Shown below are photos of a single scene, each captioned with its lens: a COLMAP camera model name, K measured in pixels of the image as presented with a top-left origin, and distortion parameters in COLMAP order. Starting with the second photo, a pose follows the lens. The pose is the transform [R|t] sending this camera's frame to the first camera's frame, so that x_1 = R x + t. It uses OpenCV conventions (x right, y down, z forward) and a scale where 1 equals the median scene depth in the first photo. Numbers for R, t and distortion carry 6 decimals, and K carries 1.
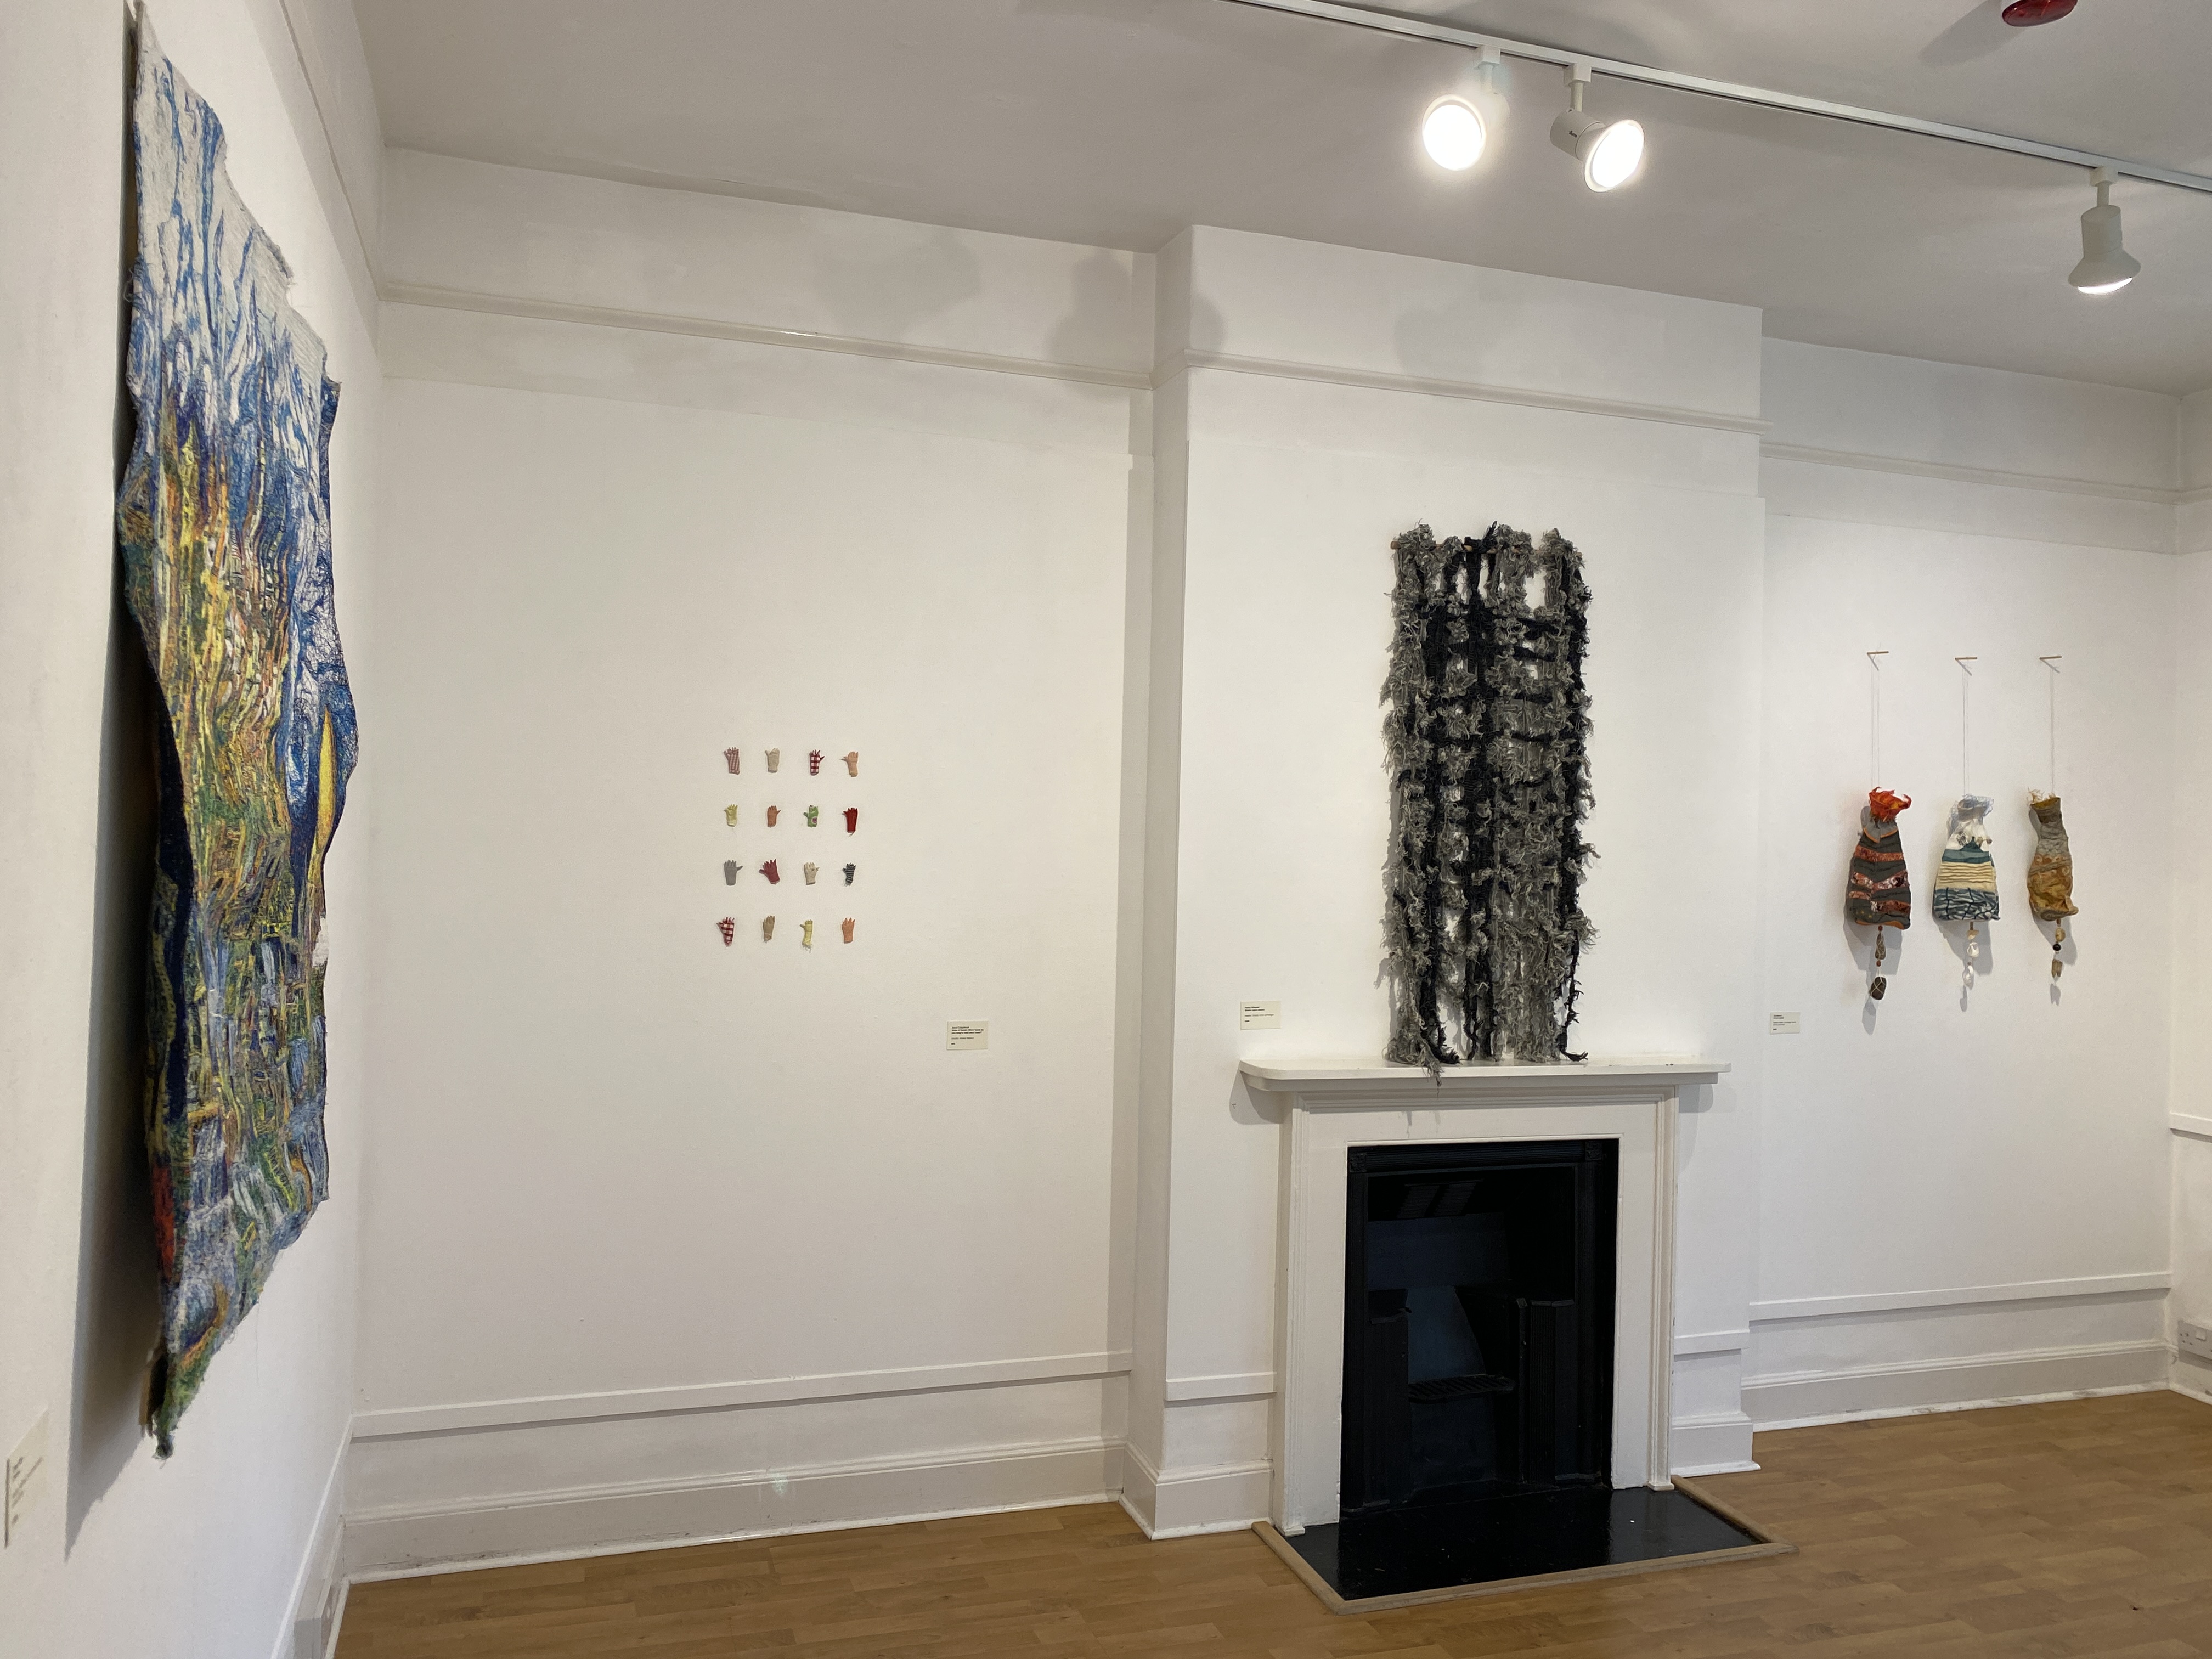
lens RADIAL K [[1683.6, 0, 1115.1], [0, 1683.6, 817.7], [0, 0, 1]] dist [0.016642, -0.016929]
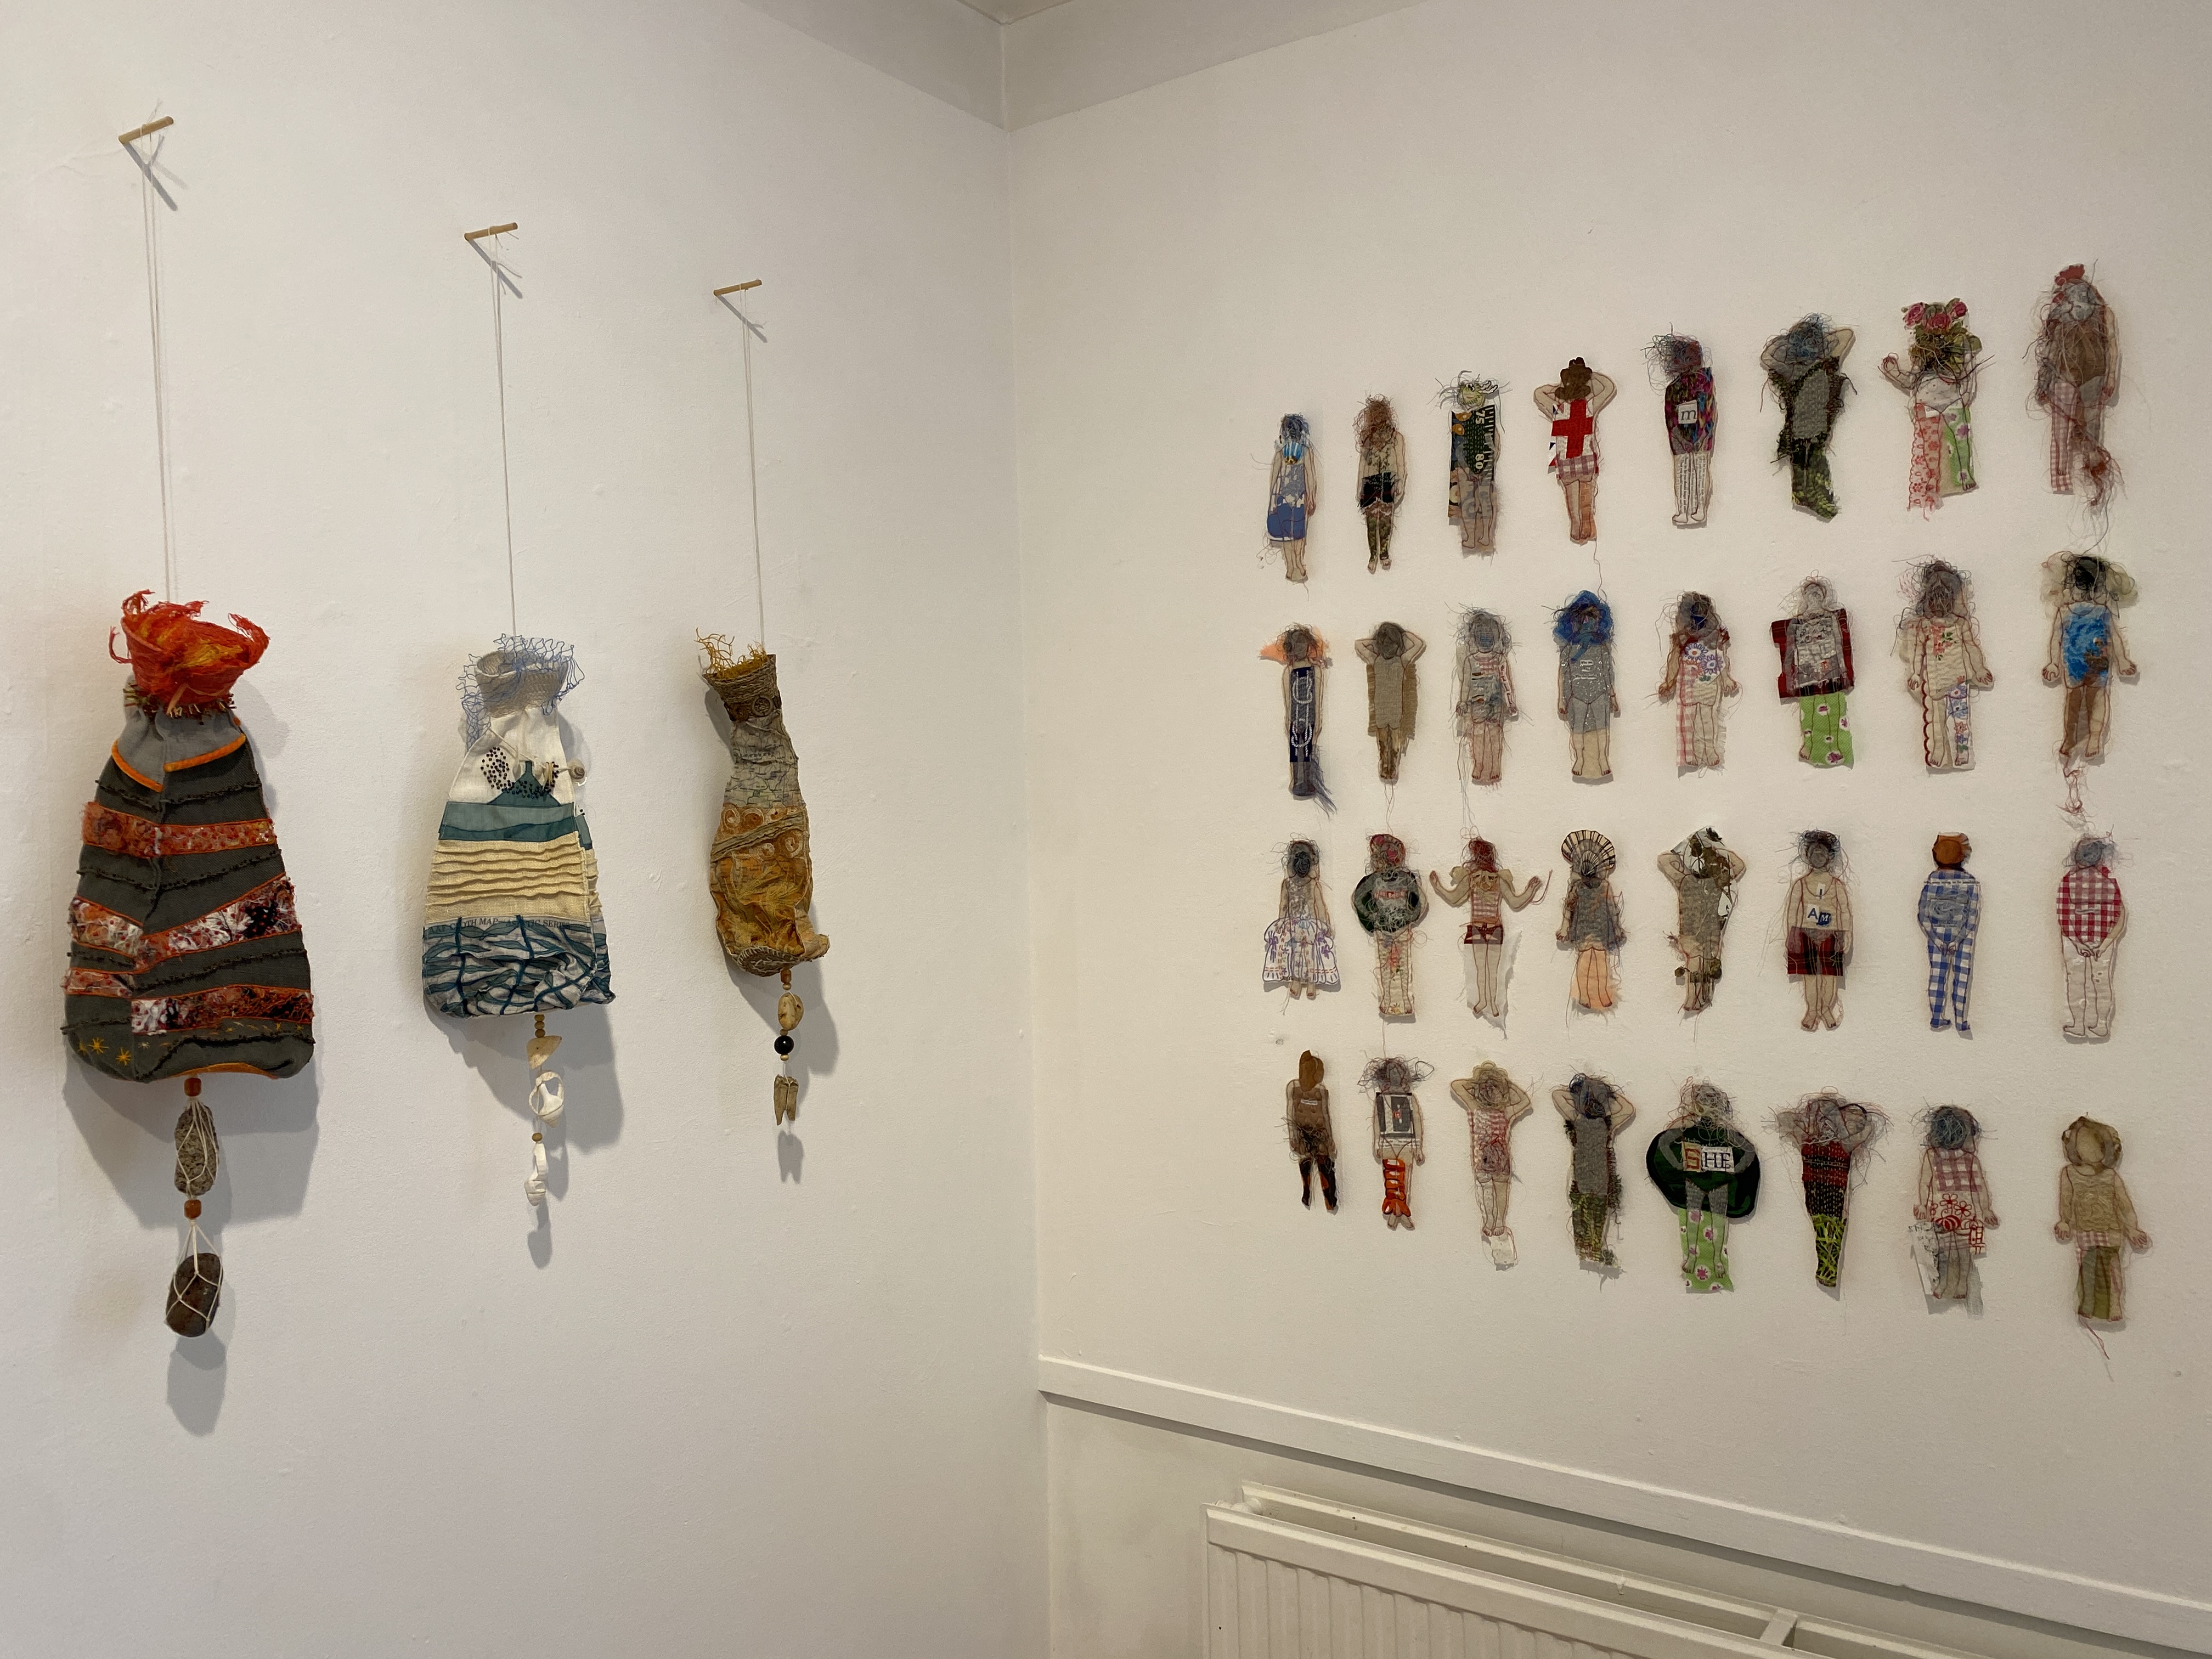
lens RADIAL K [[1683.6, 0, 1107.8], [0, 1683.6, 827.1], [0, 0, 1]] dist [0.016642, -0.016929]
pose [[0.808313, -0.050945, 0.586544, 0.403429], [0.036551, 0.998670, 0.036369, 0.016281], [-0.587617, -0.007959, 0.809100, 0.661534]]
